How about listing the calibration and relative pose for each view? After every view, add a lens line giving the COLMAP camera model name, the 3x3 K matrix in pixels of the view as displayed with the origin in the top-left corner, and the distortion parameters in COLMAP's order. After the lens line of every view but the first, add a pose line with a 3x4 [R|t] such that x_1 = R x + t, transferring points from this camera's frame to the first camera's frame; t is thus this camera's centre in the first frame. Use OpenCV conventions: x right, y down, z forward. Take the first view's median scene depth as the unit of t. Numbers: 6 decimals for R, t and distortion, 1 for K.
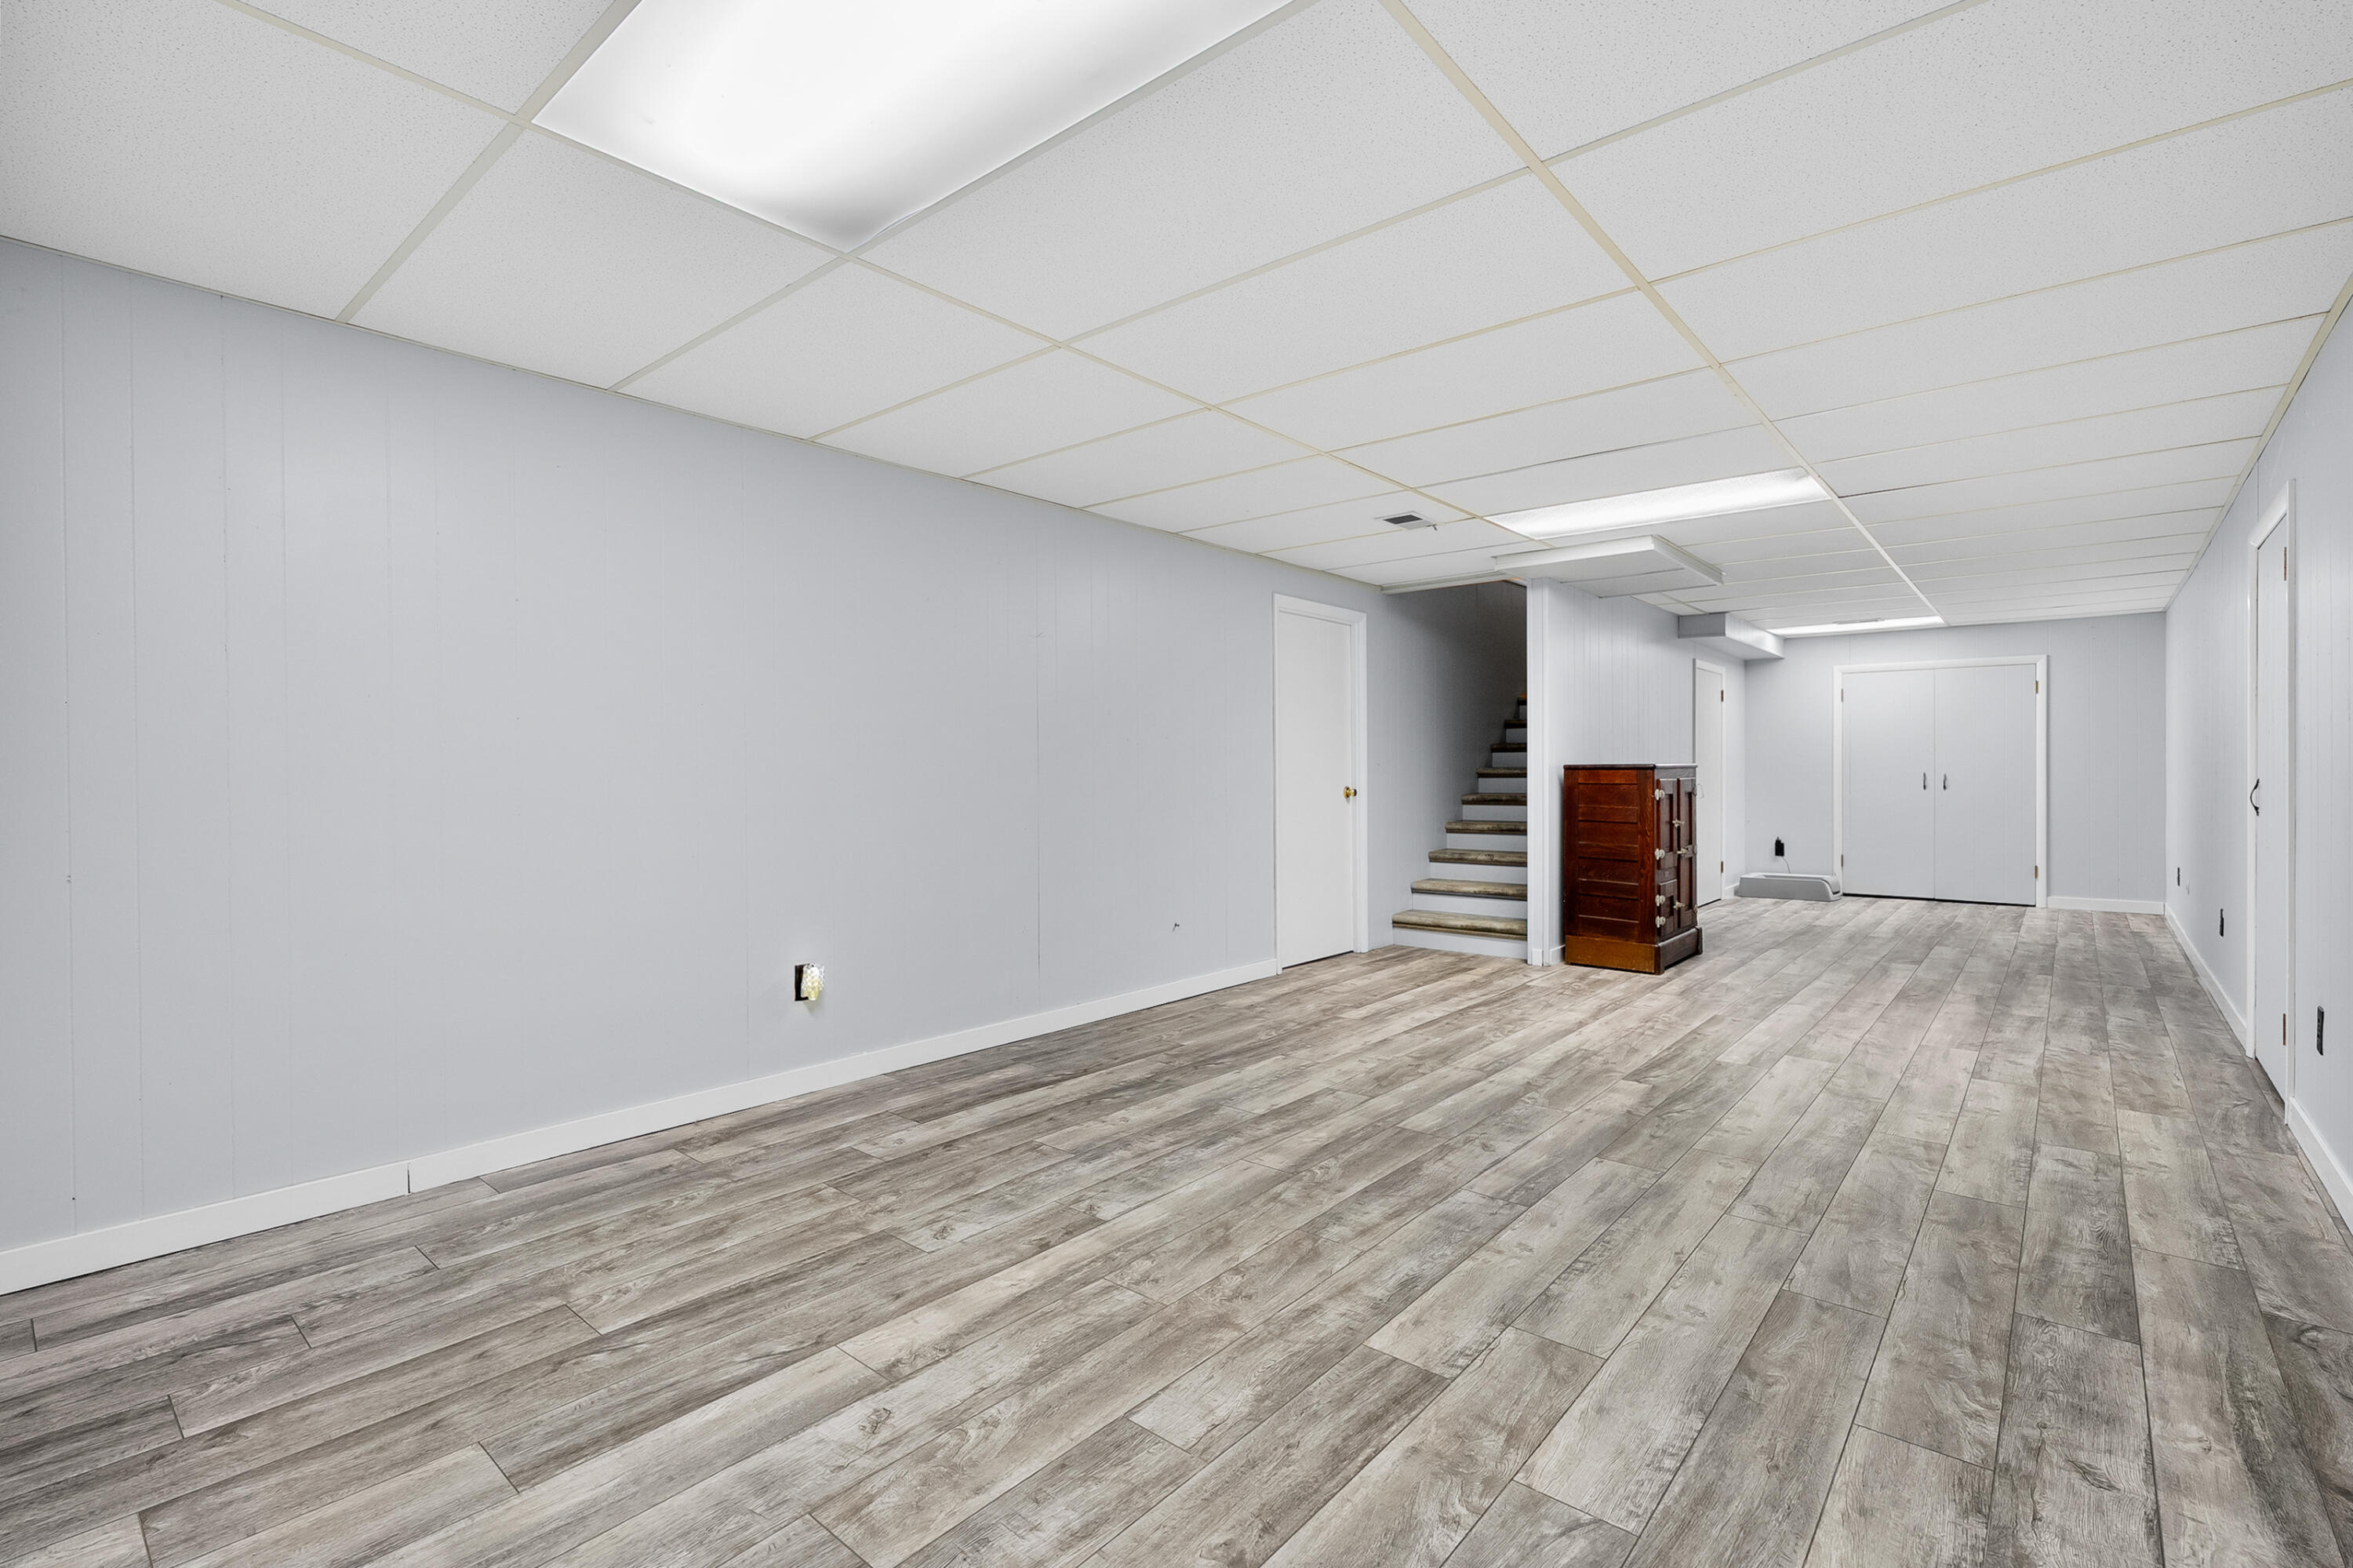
lens RADIAL K [[1070.3, 0, 1176.3], [0, 1070.3, 758.5], [0, 0, 1]] dist [-0.003736, 0.000395]
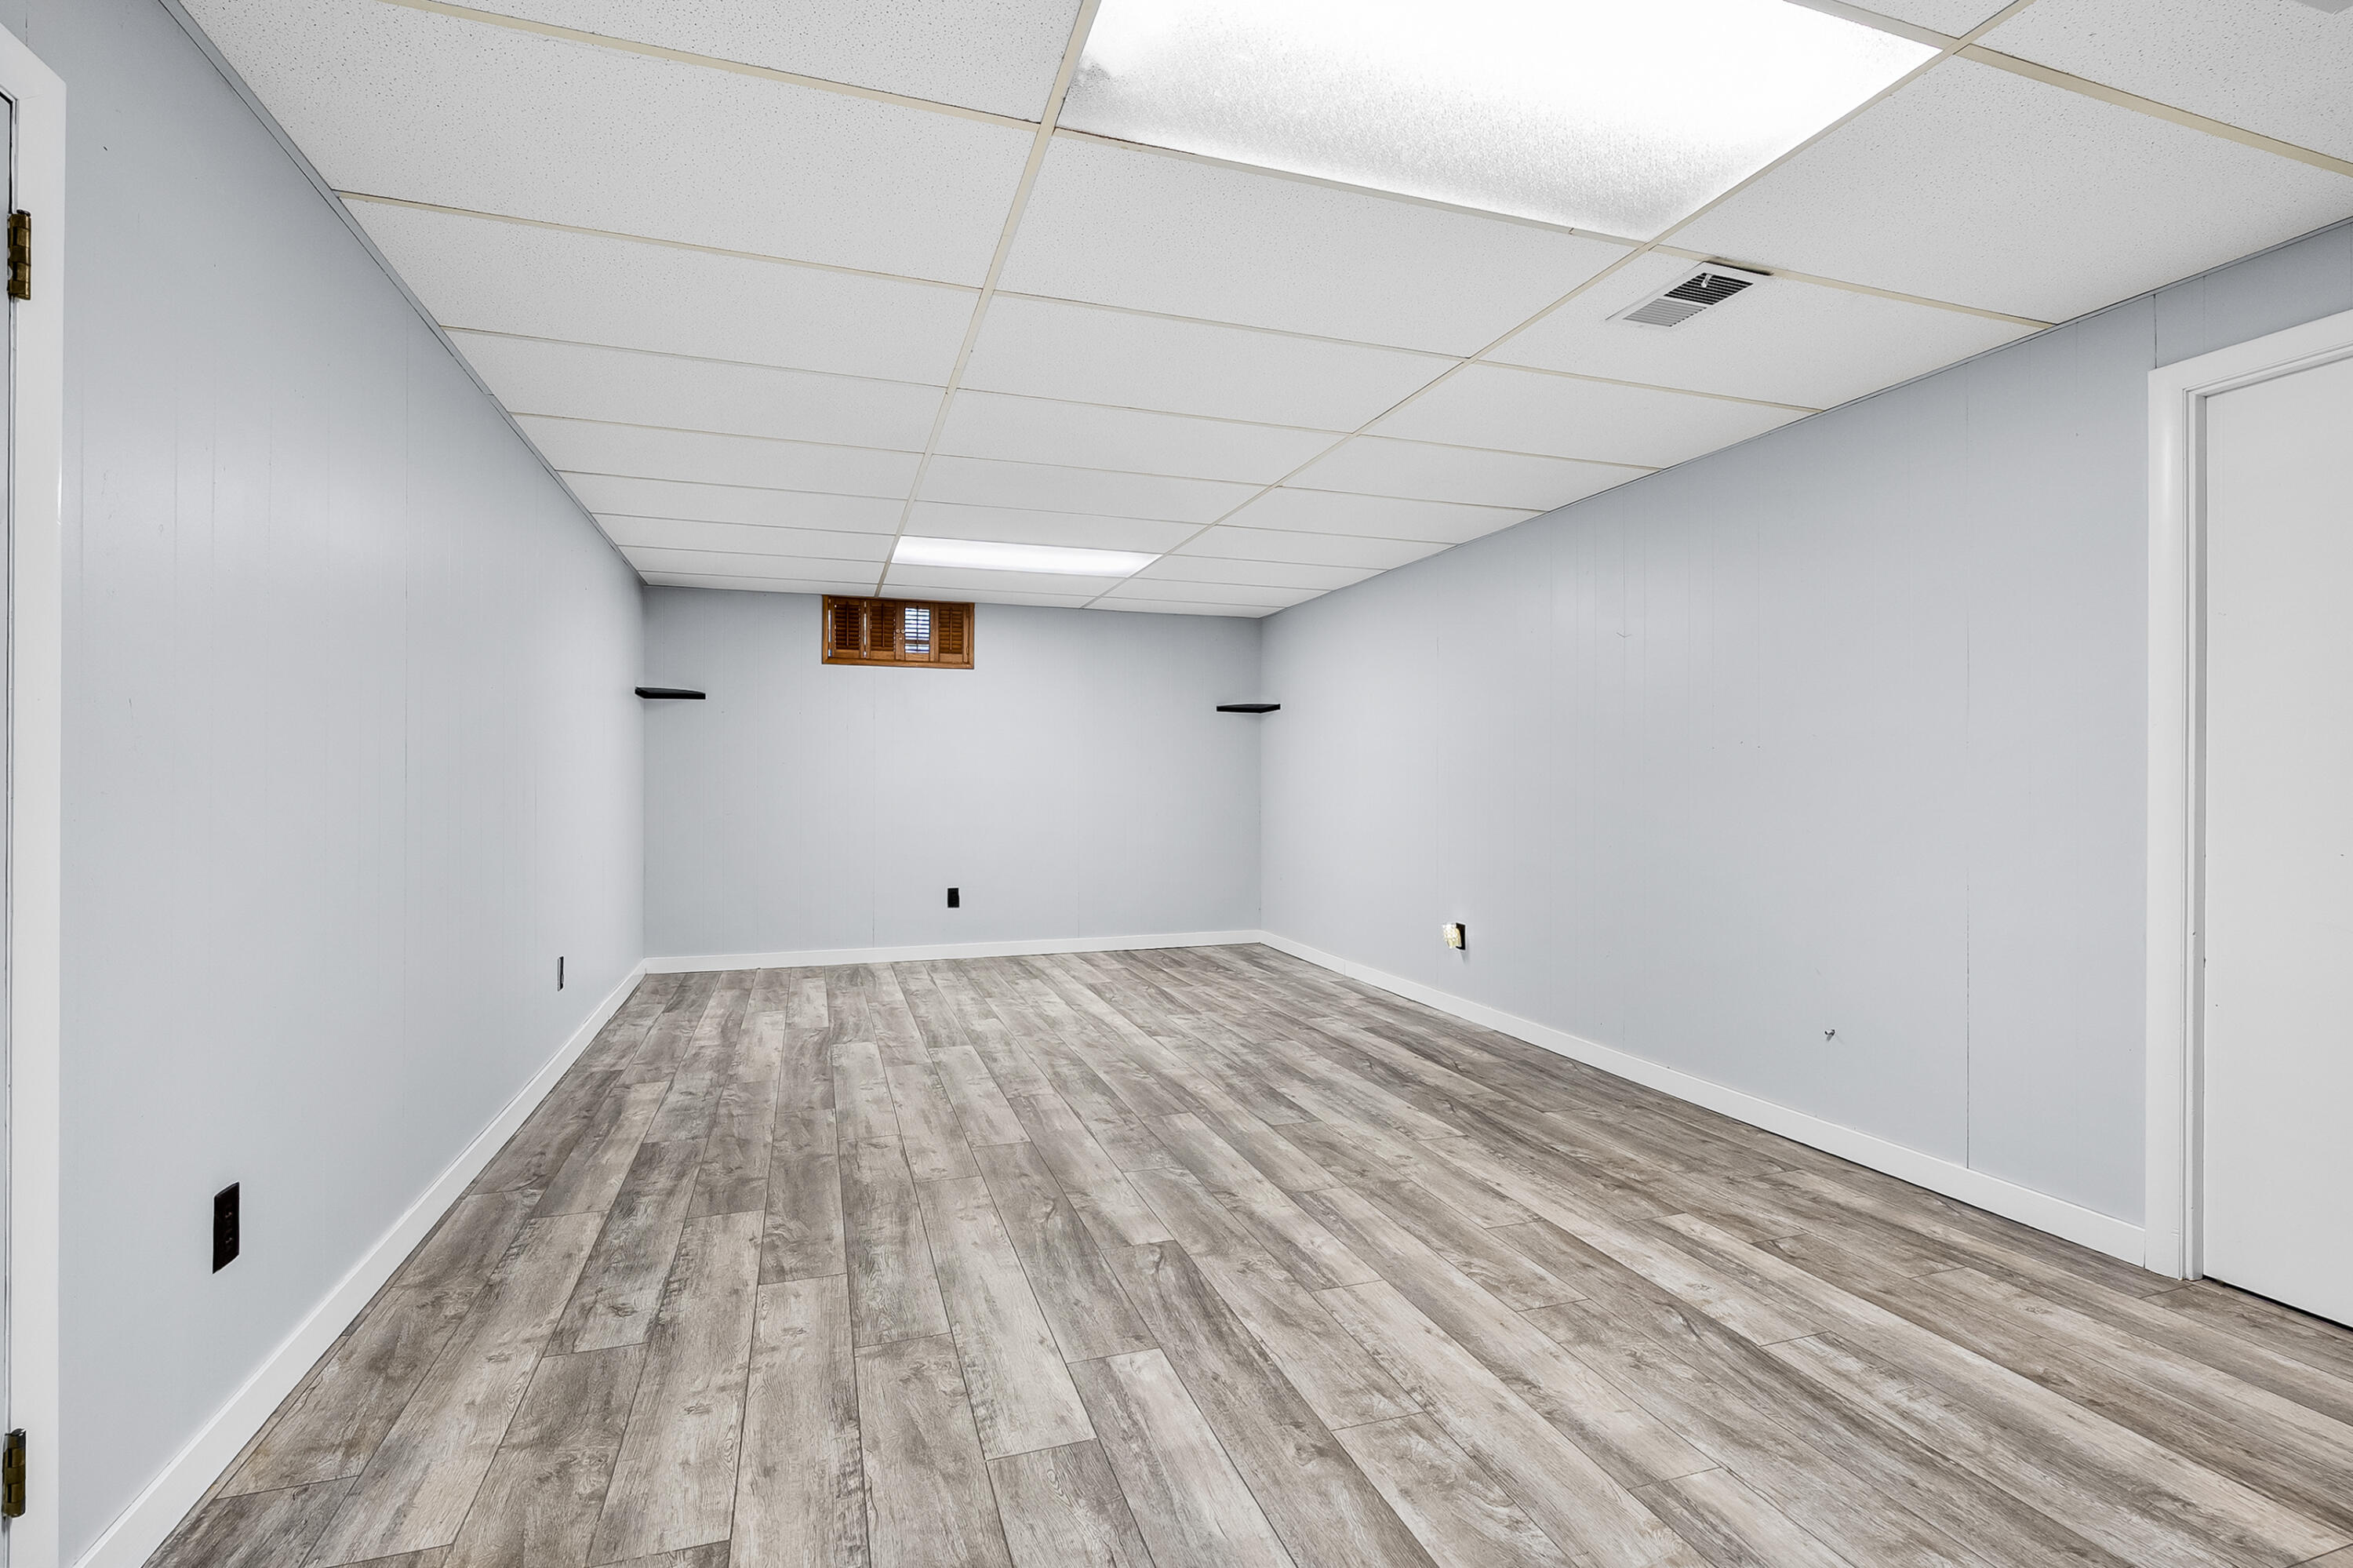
lens RADIAL K [[1070.3, 0, 1176.3], [0, 1070.3, 758.5], [0, 0, 1]] dist [-0.003736, 0.000395]
pose [[-0.514270, -0.017050, -0.857459, 1.275023], [0.010900, 0.999592, -0.026414, 0.011174], [0.857559, -0.022930, -0.513874, 1.717113]]
